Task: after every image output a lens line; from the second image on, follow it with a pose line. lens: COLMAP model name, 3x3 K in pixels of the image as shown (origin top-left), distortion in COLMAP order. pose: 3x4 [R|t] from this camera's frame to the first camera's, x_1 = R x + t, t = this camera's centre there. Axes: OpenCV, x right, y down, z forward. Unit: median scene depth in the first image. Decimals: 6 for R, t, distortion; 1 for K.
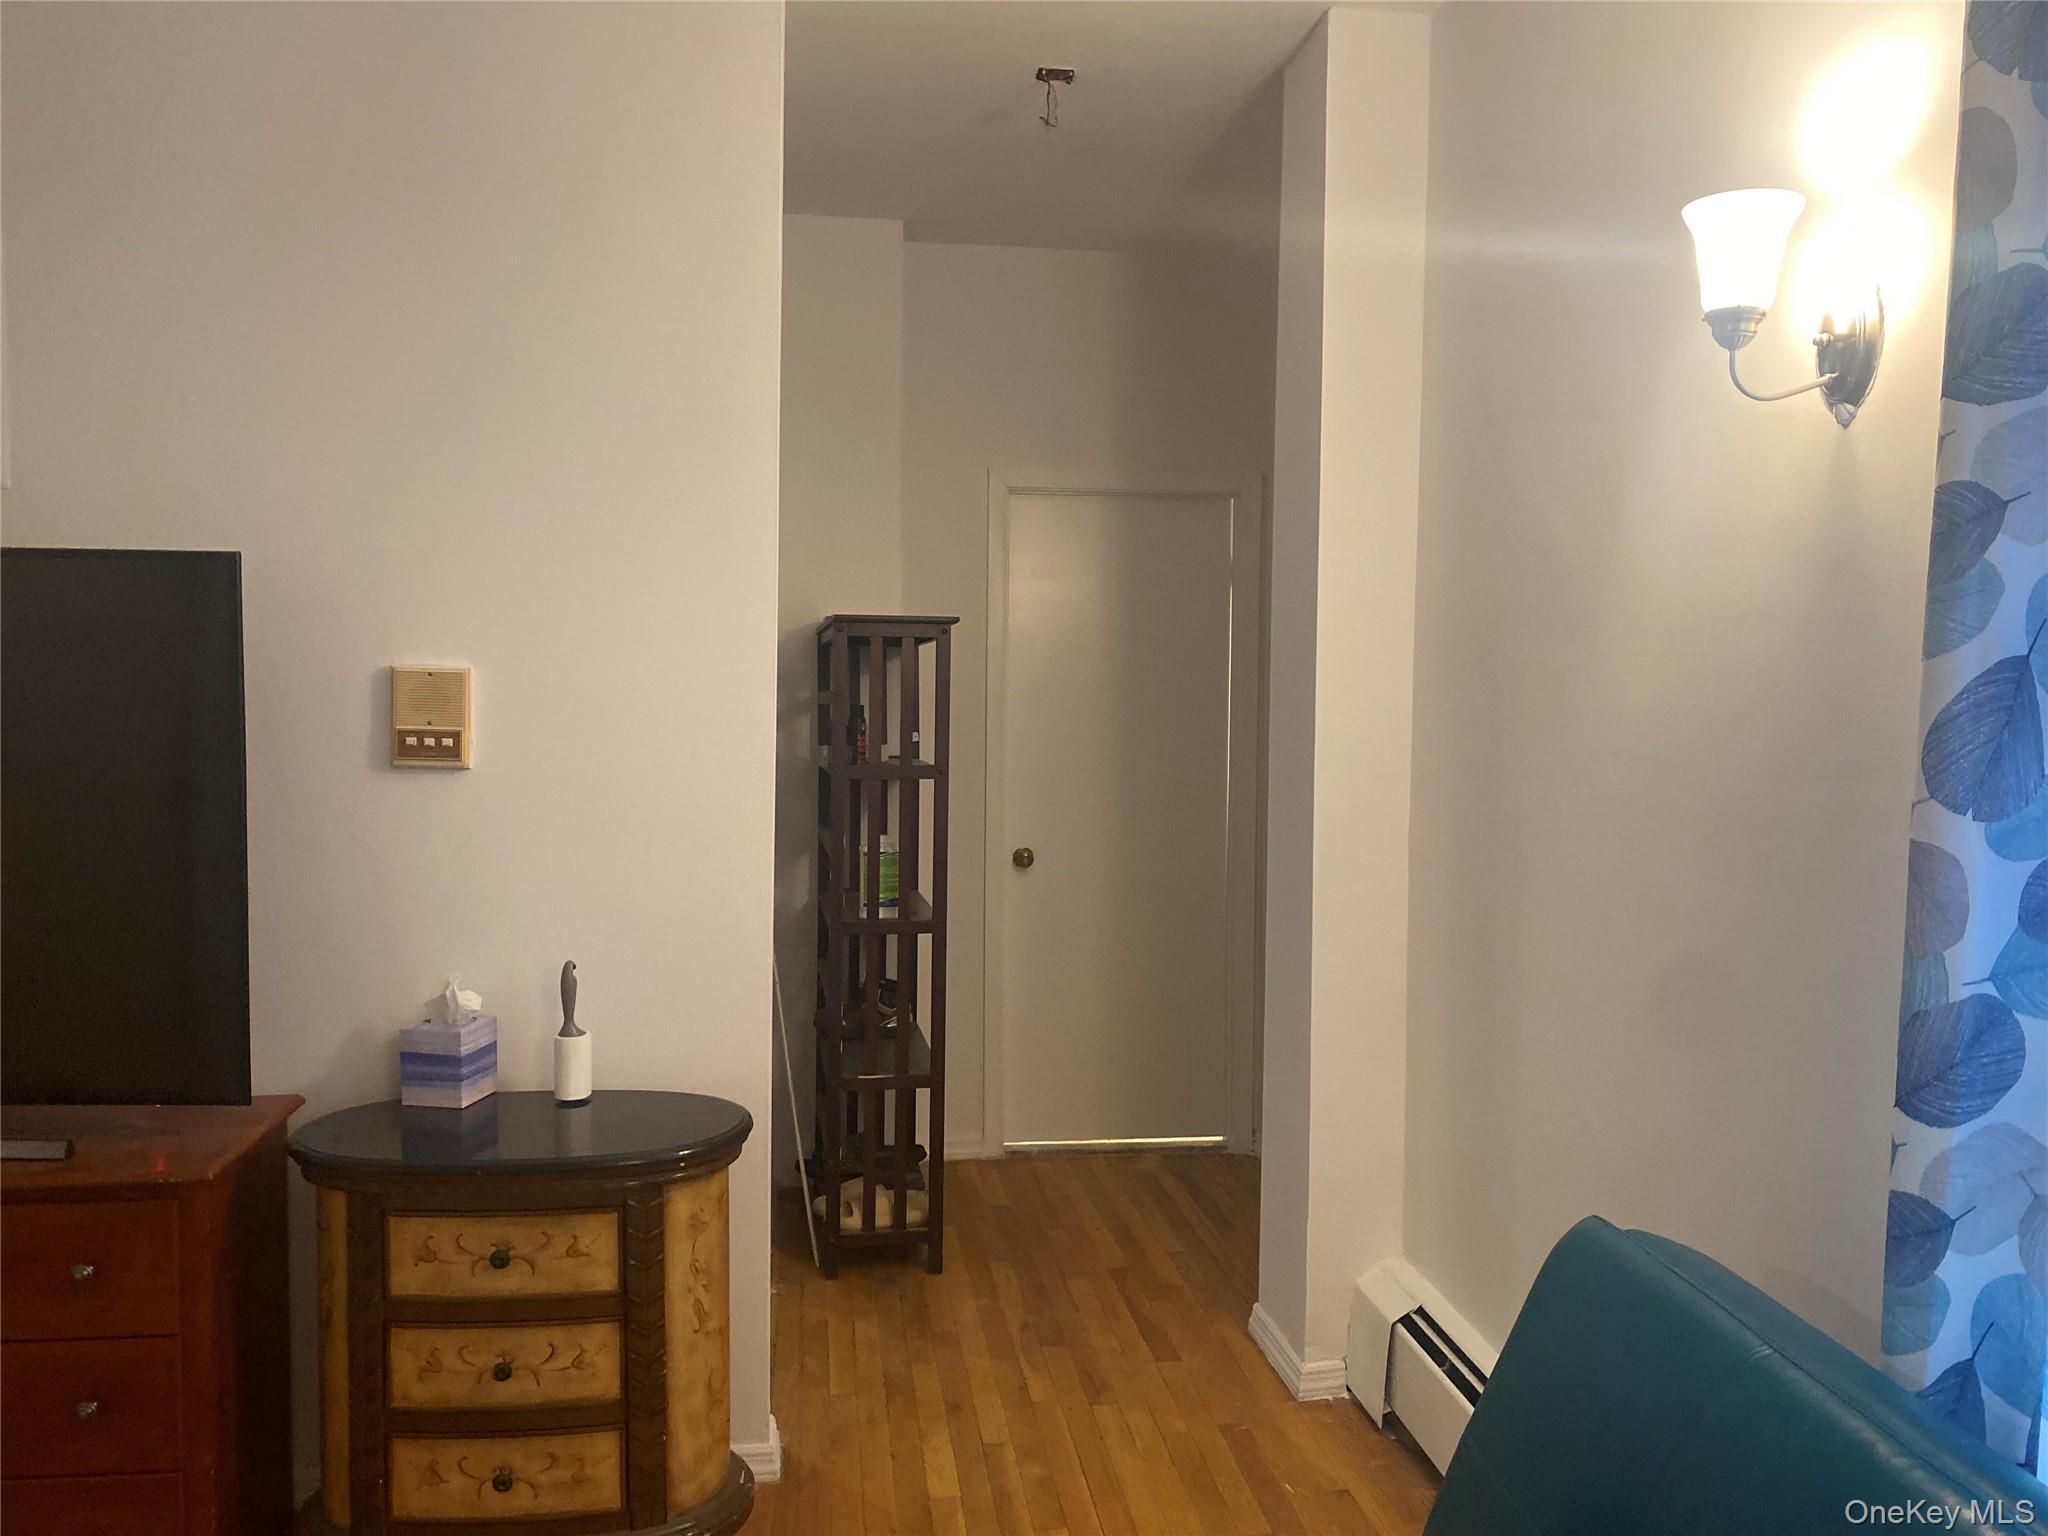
lens RADIAL K [[1571.2, 0, 1043.4], [0, 1571.2, 763.7], [0, 0, 1]] dist [0.041098, -0.044950]
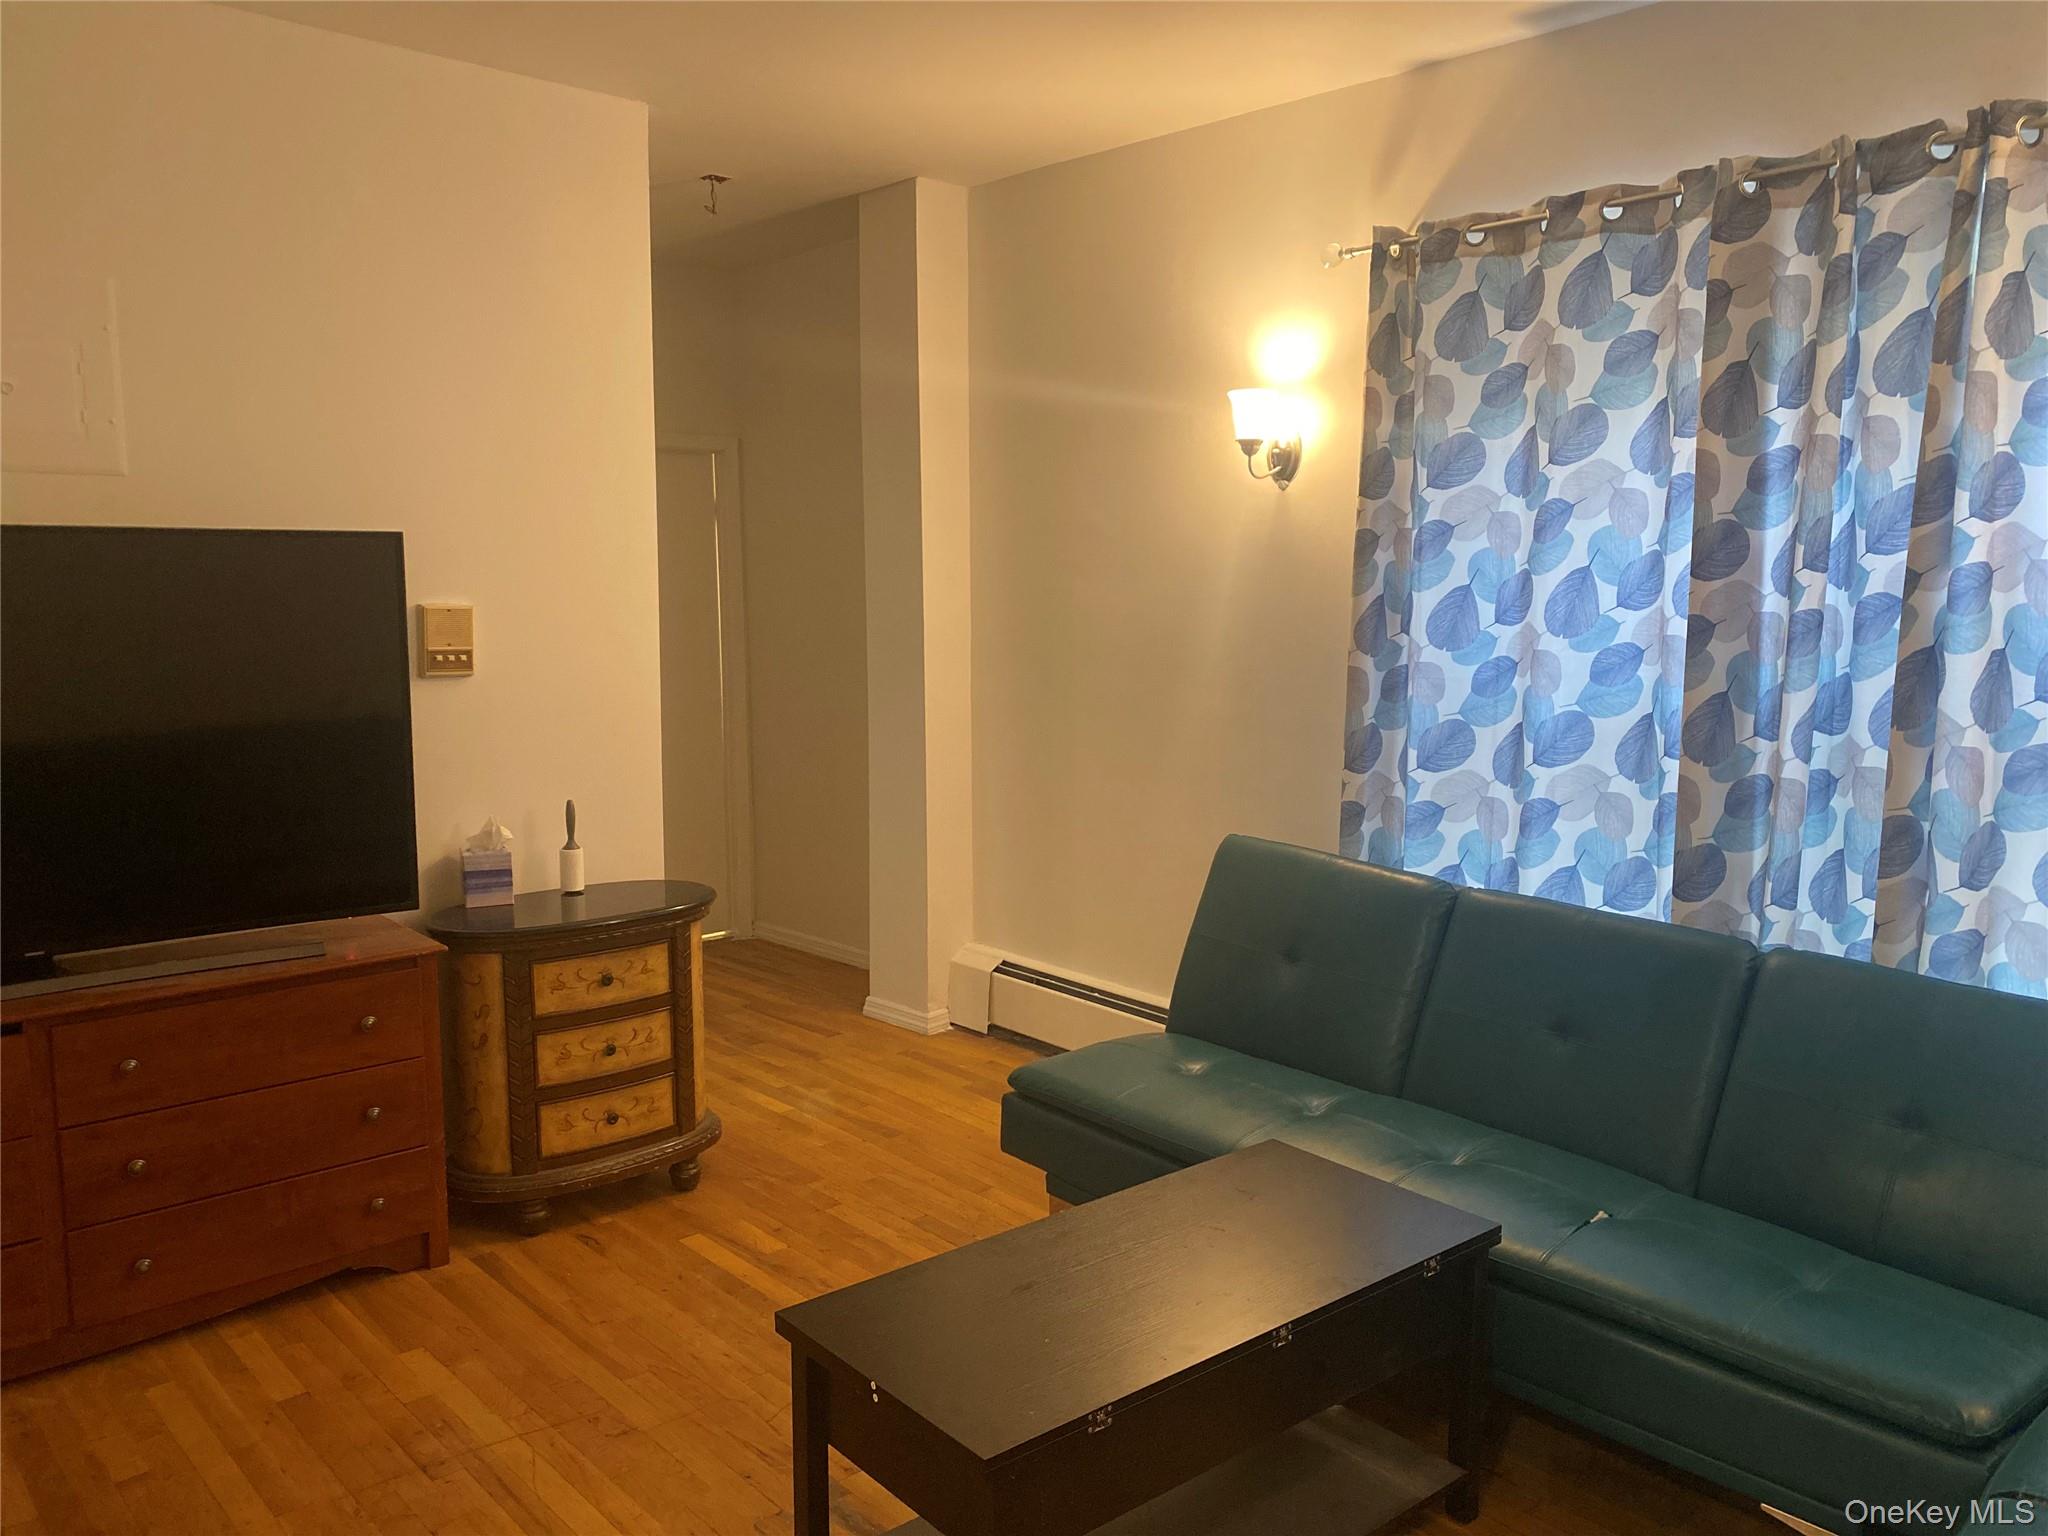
lens RADIAL K [[1571.2, 0, 1035.9], [0, 1571.2, 764.8], [0, 0, 1]] dist [0.041098, -0.044950]
pose [[0.823853, -0.081822, 0.560867, -0.839907], [0.041129, 0.995547, 0.084822, -0.019144], [-0.565310, -0.046813, 0.823549, -0.528592]]
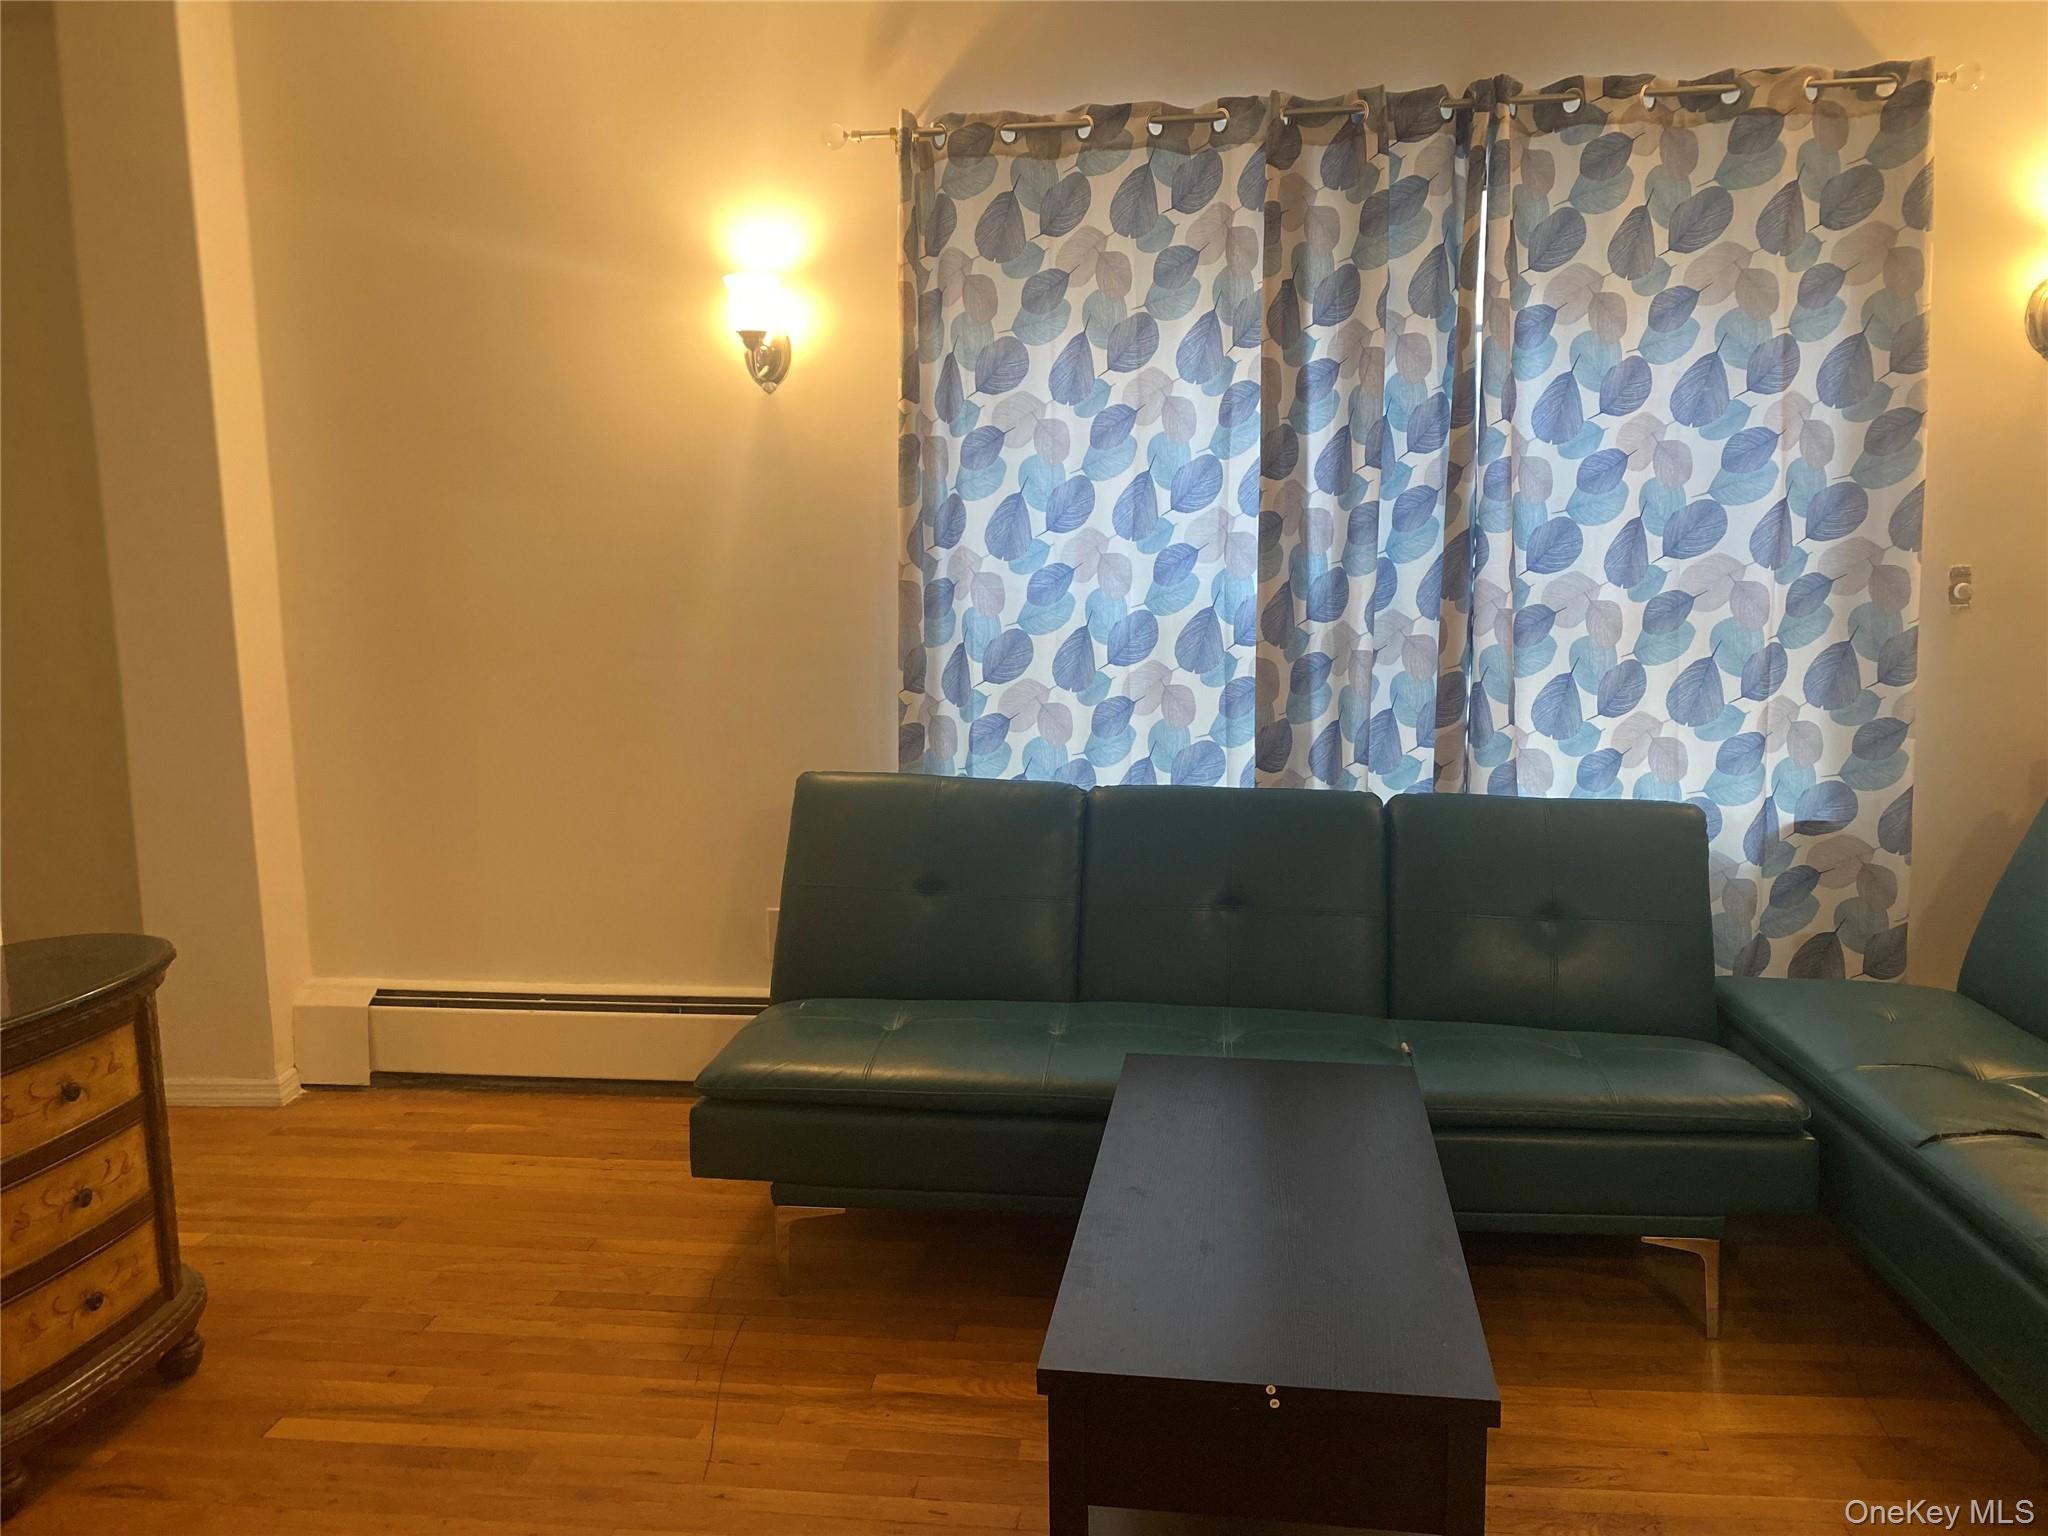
lens RADIAL K [[1571.2, 0, 1028.5], [0, 1571.2, 765.0], [0, 0, 1]] dist [0.041098, -0.044950]
pose [[0.247965, -0.152454, 0.956698, -1.116285], [0.073468, 0.987655, 0.138345, 0.005449], [-0.965979, 0.035982, 0.256104, 0.123952]]
